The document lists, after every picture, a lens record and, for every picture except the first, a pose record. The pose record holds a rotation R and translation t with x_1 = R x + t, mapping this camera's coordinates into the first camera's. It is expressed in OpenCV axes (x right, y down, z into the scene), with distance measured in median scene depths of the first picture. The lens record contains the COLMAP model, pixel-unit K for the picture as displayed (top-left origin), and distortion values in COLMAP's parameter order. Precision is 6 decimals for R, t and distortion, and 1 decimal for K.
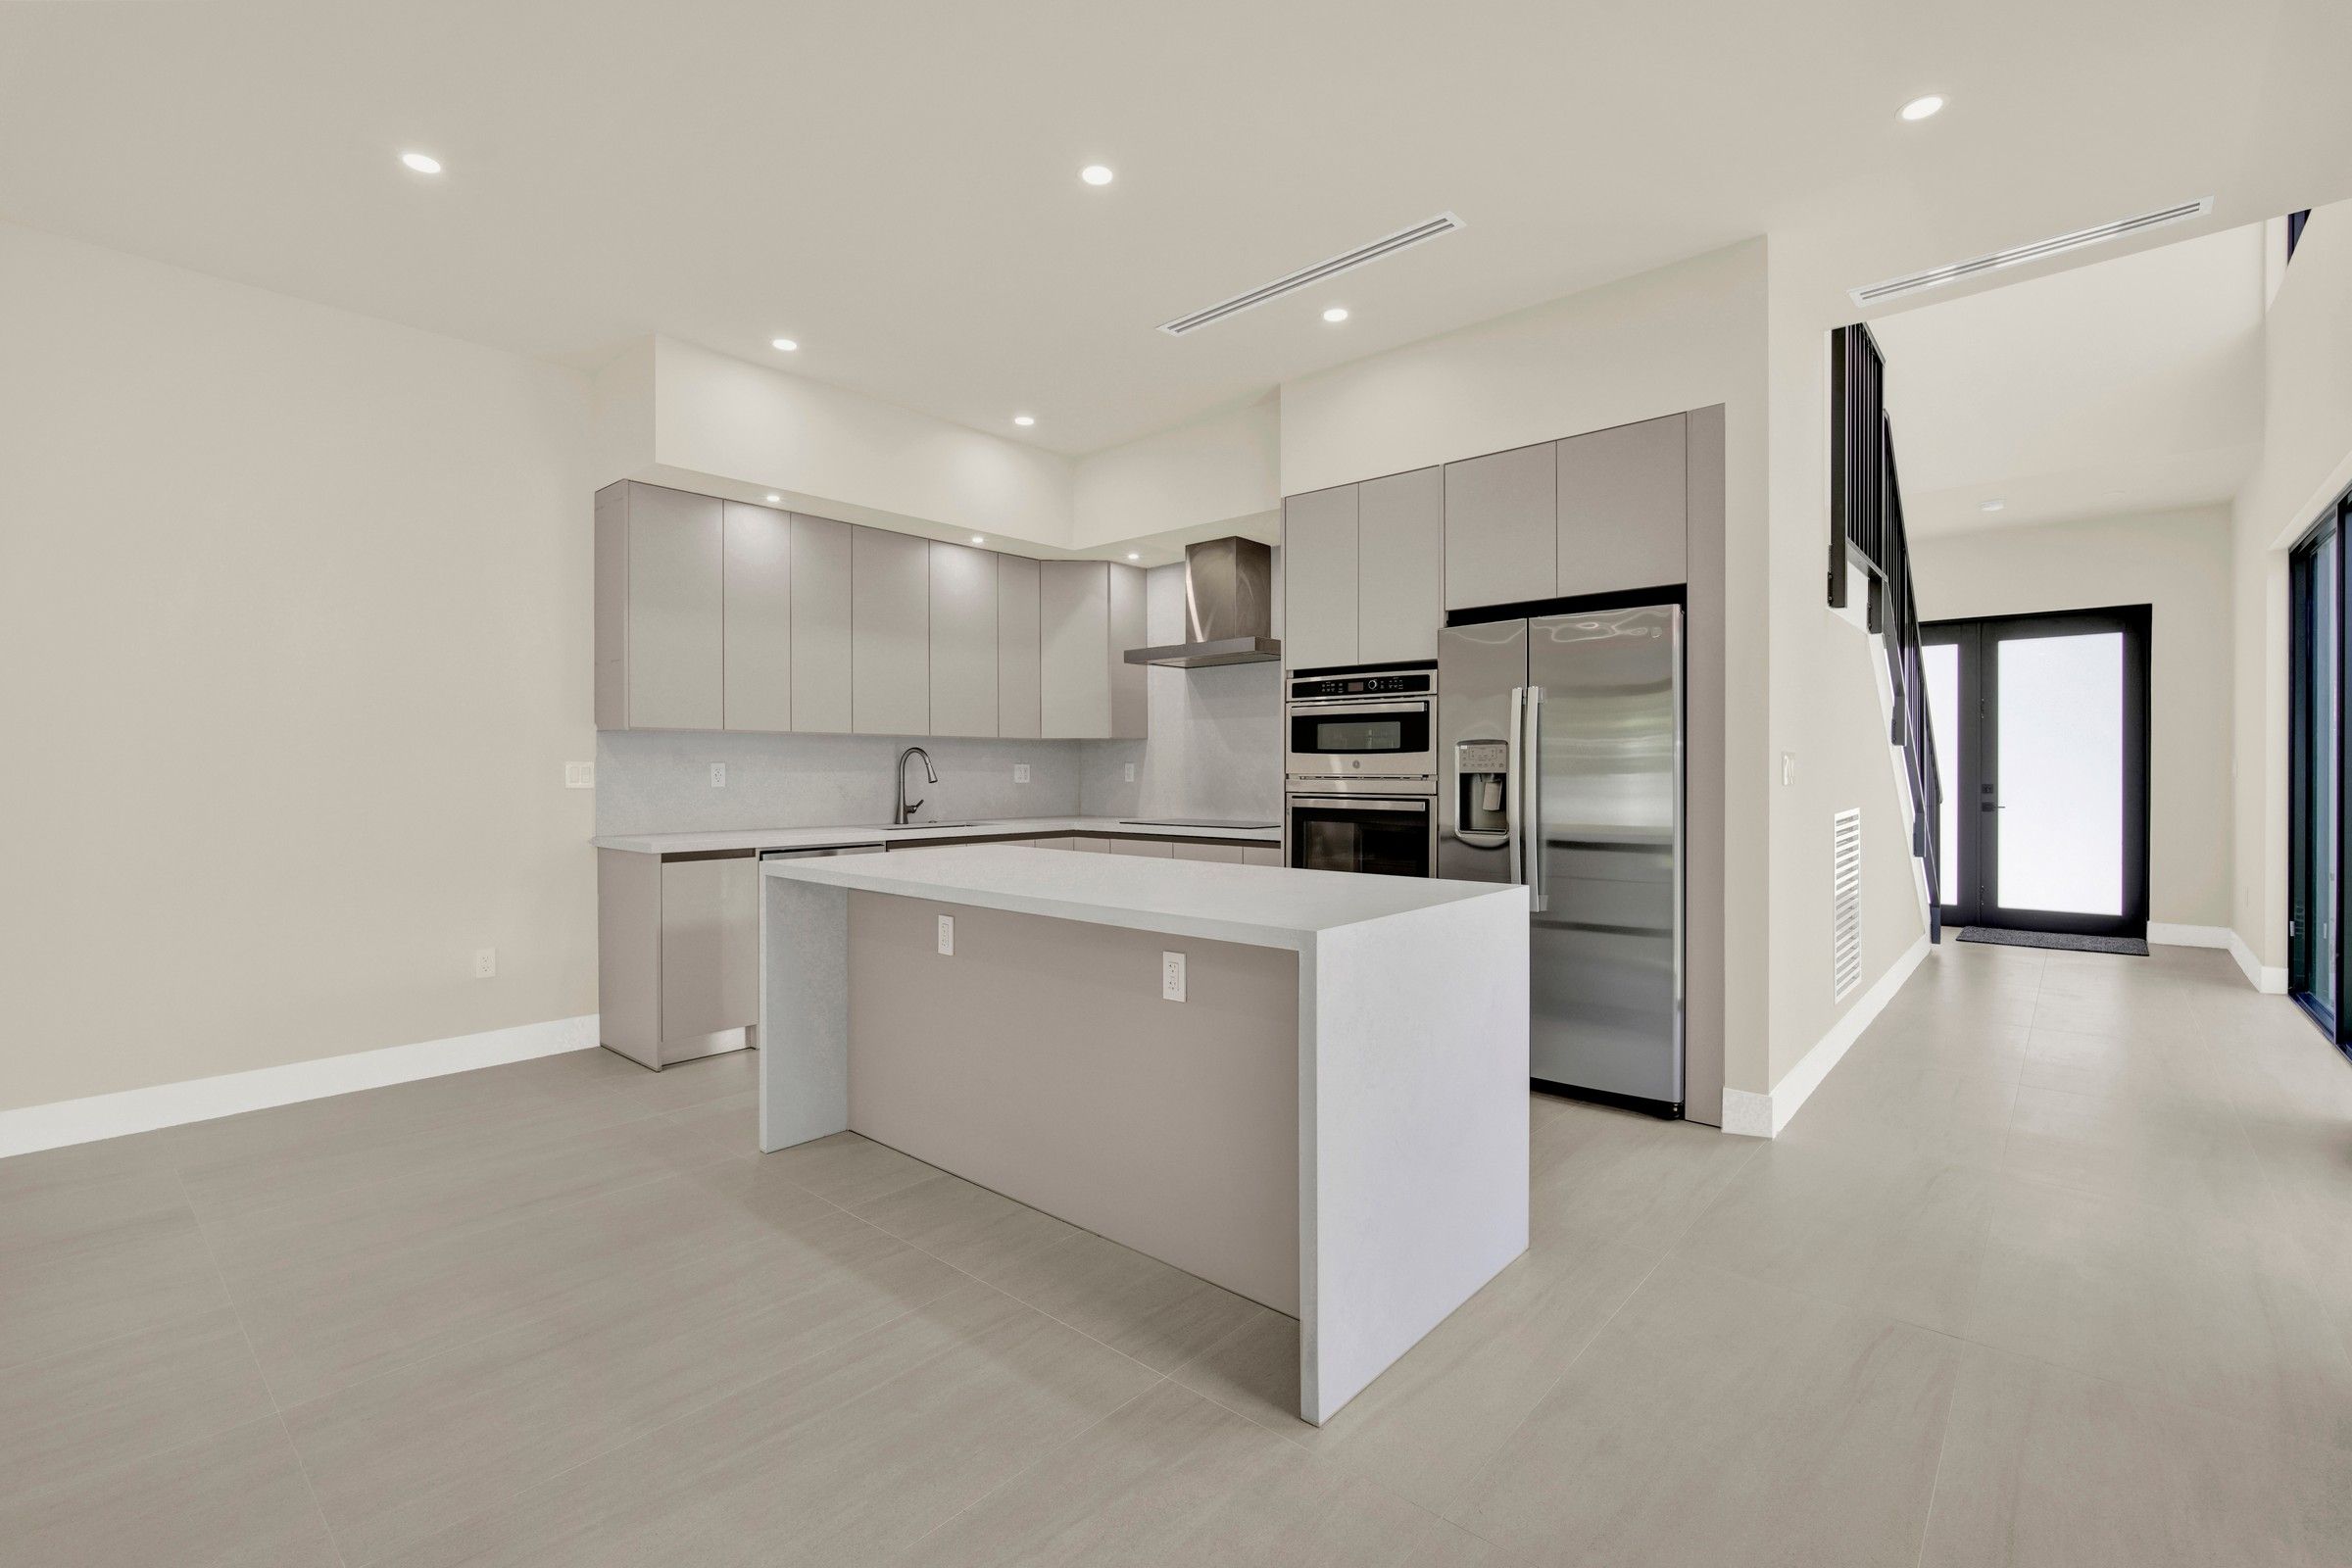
lens RADIAL K [[1042.8, 0, 1178.6], [0, 1042.8, 777.6], [0, 0, 1]] dist [-0.010198, 0.001505]
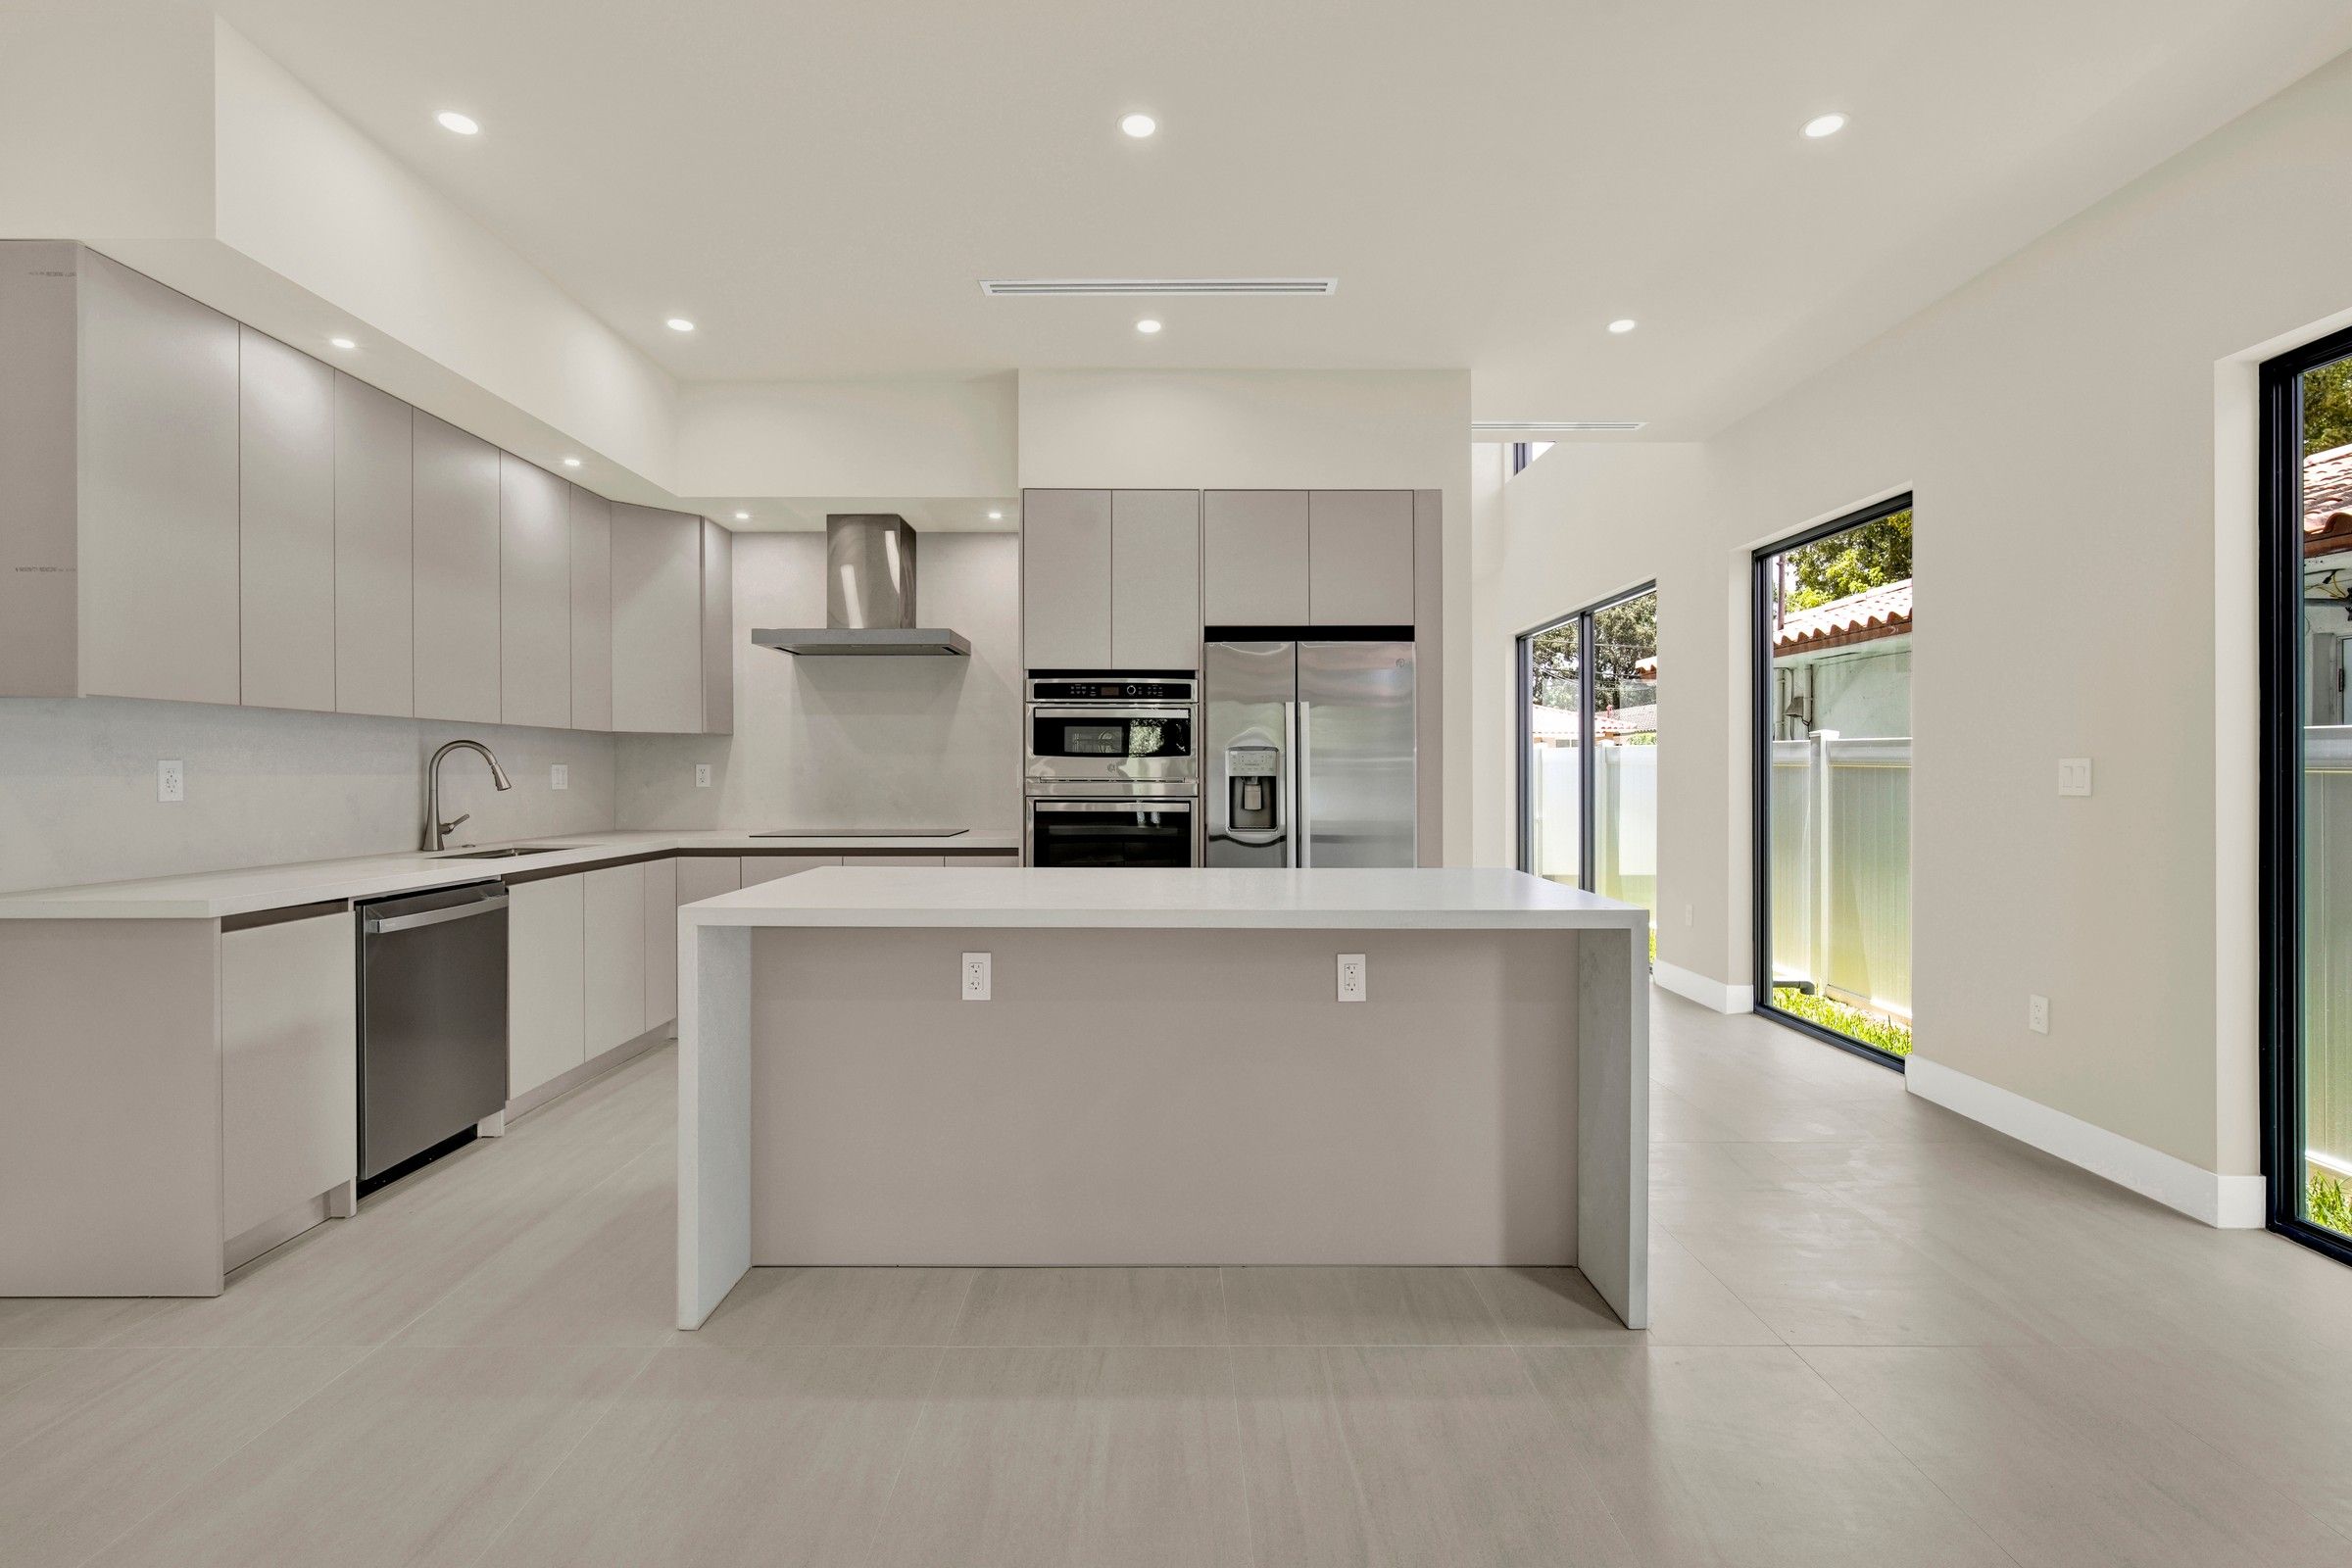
lens RADIAL K [[1042.8, 0, 1175.0], [0, 1042.8, 775.9], [0, 0, 1]] dist [-0.010198, 0.001505]
pose [[0.744015, 0.000132, 0.668163, -0.404382], [0.002821, 0.999990, -0.003340, -0.001223], [-0.668157, 0.004370, 0.744008, 0.180785]]
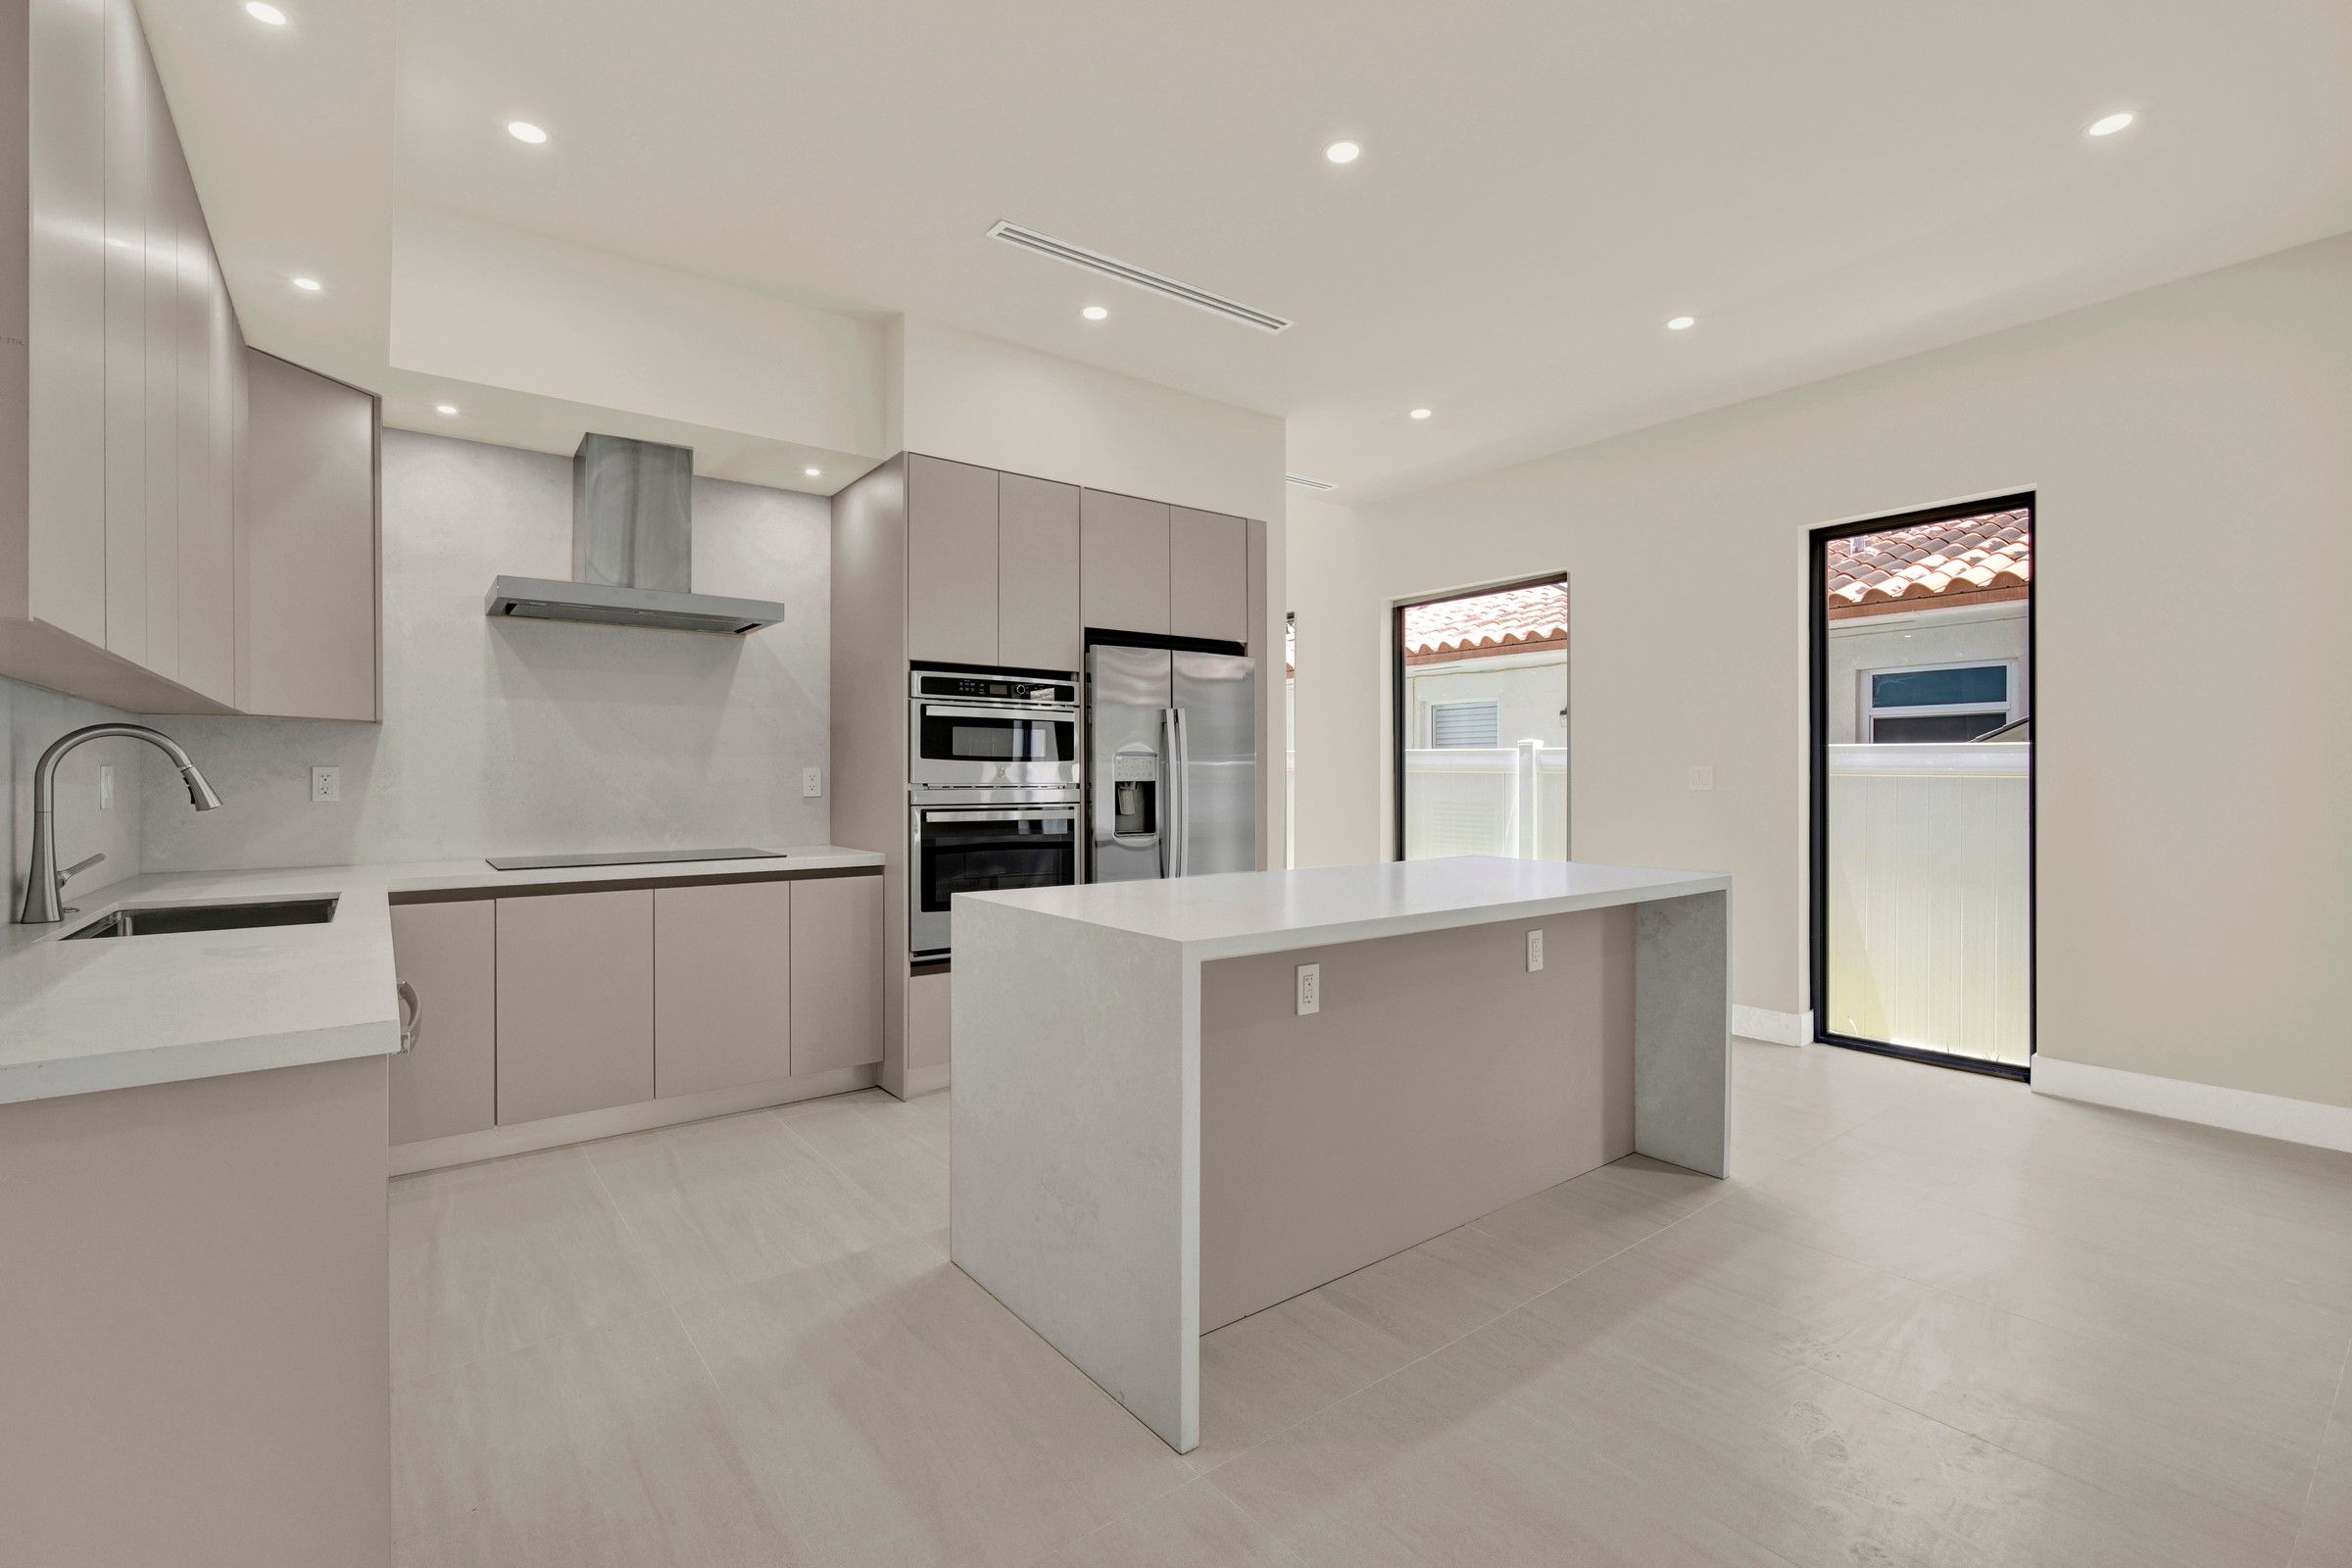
lens RADIAL K [[1042.8, 0, 1178.2], [0, 1042.8, 775.4], [0, 0, 1]] dist [-0.010198, 0.001505]
pose [[0.186345, 0.001278, 0.982484, -0.629484], [0.008371, 0.999961, -0.002888, -0.005372], [-0.982449, 0.008762, 0.186327, 0.589020]]
